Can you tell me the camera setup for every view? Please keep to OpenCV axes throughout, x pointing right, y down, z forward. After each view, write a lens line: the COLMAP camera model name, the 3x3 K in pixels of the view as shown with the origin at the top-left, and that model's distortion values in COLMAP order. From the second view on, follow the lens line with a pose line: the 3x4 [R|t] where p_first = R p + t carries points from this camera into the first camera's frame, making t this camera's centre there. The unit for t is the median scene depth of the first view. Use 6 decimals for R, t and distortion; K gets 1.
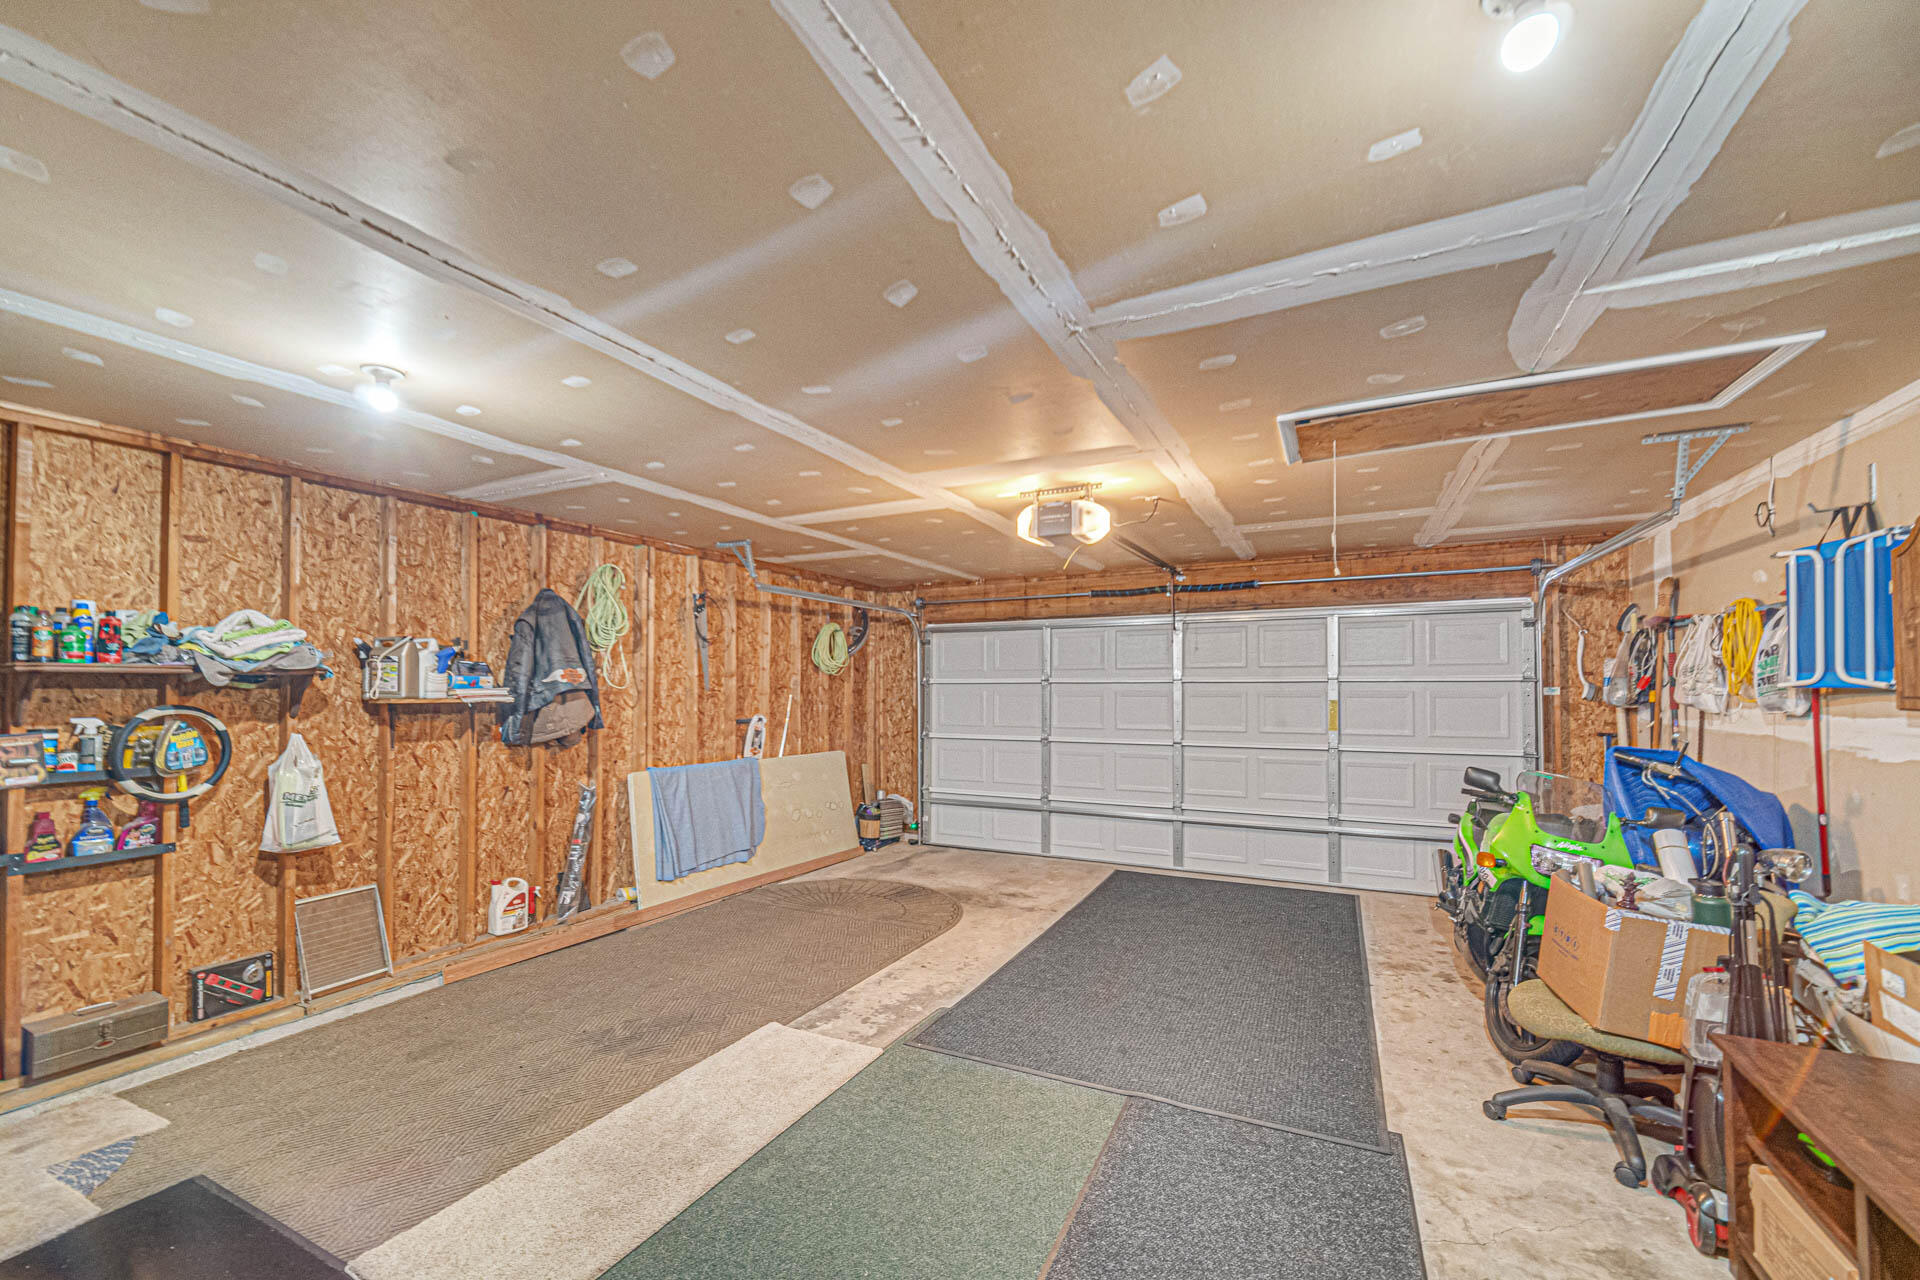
lens RADIAL K [[779.4, 0, 949.0], [0, 779.4, 680.0], [0, 0, 1]] dist [-0.002241, 0.000521]
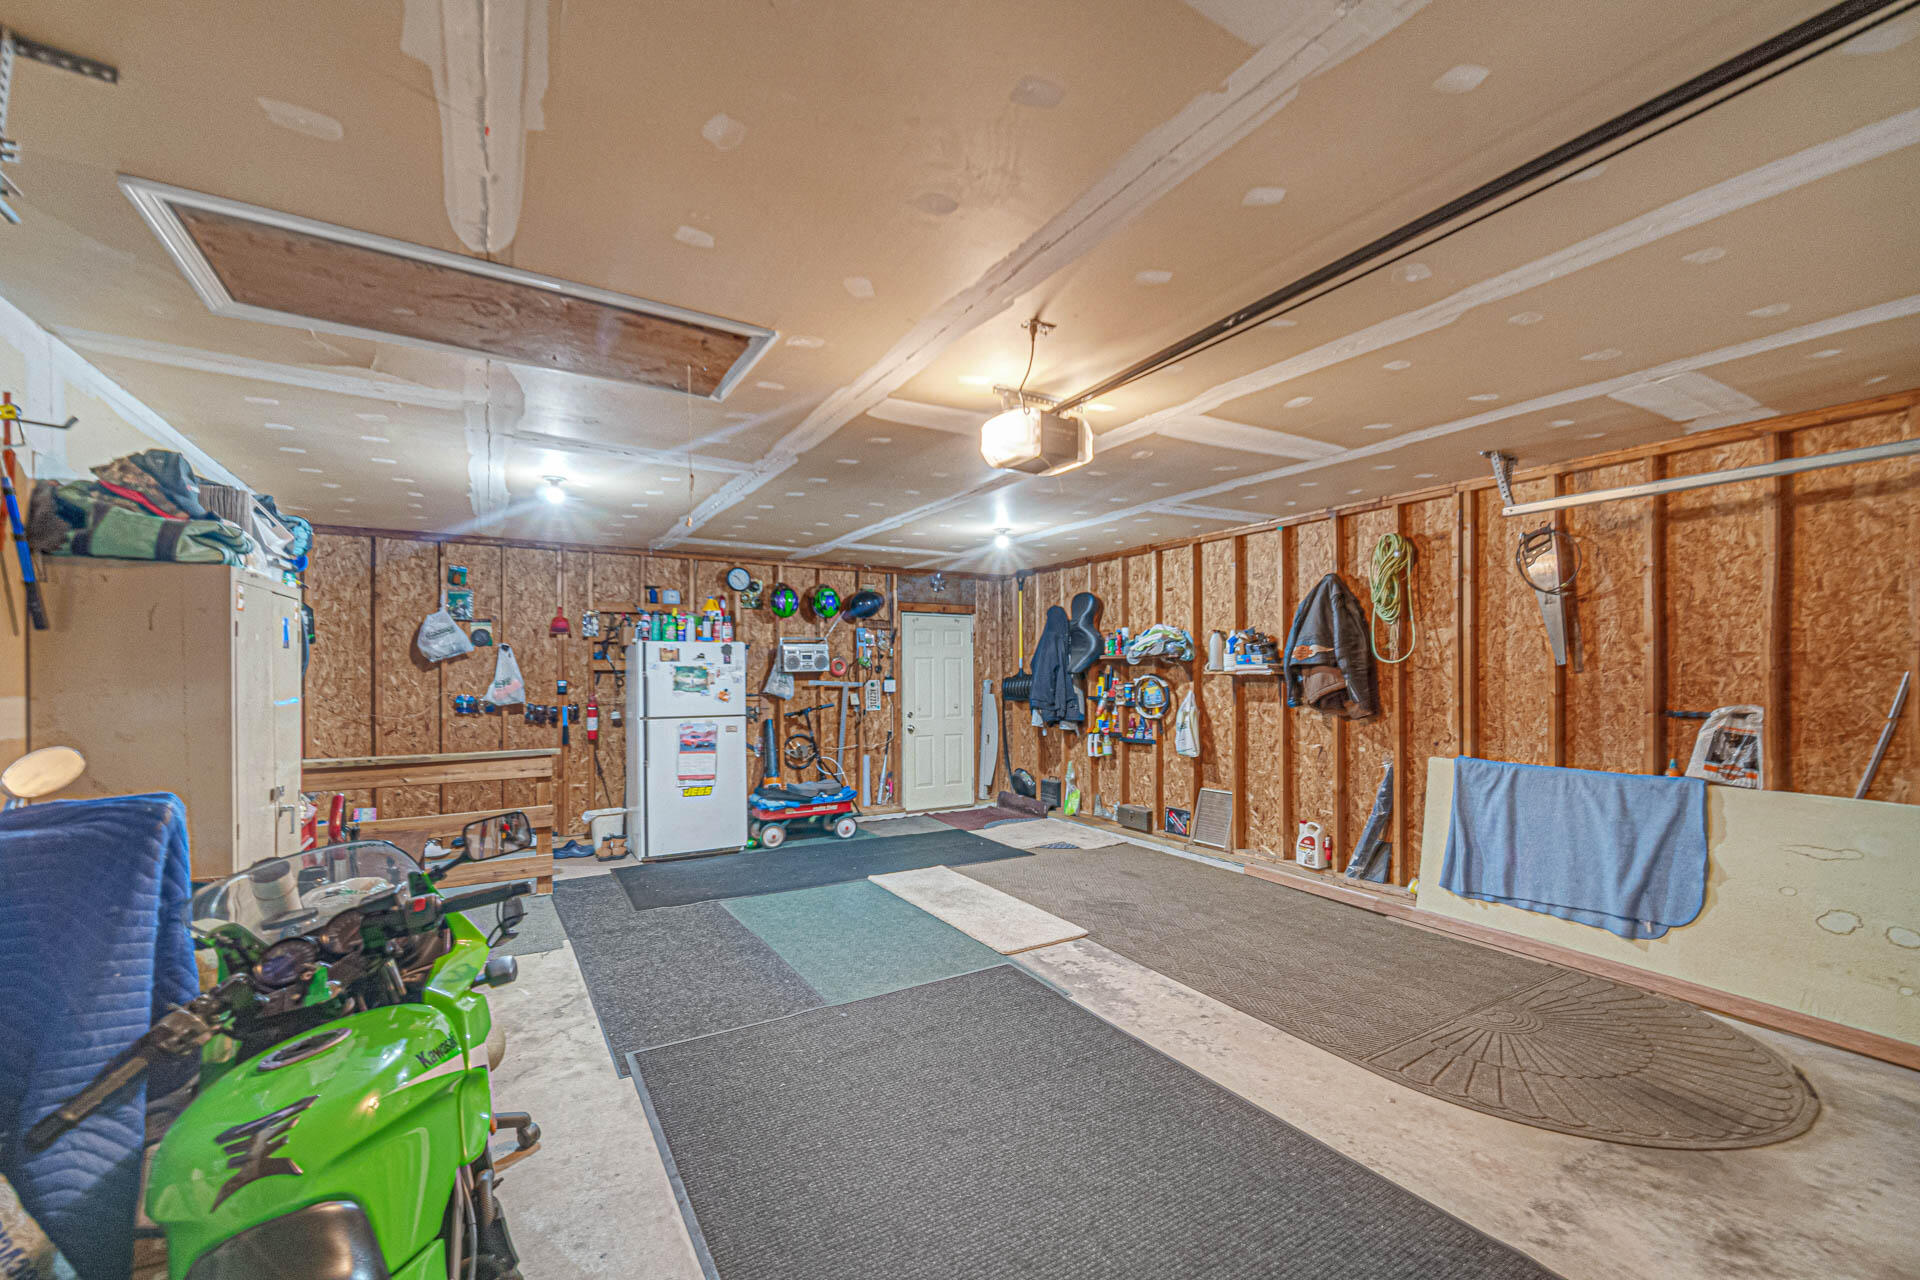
lens RADIAL K [[779.4, 0, 954.0], [0, 779.4, 673.0], [0, 0, 1]] dist [-0.002241, 0.000521]
pose [[-0.536081, 0.005208, -0.844150, 0.880192], [0.013919, 0.999900, -0.002670, 0.024699], [0.844051, -0.013181, -0.536100, 1.401617]]
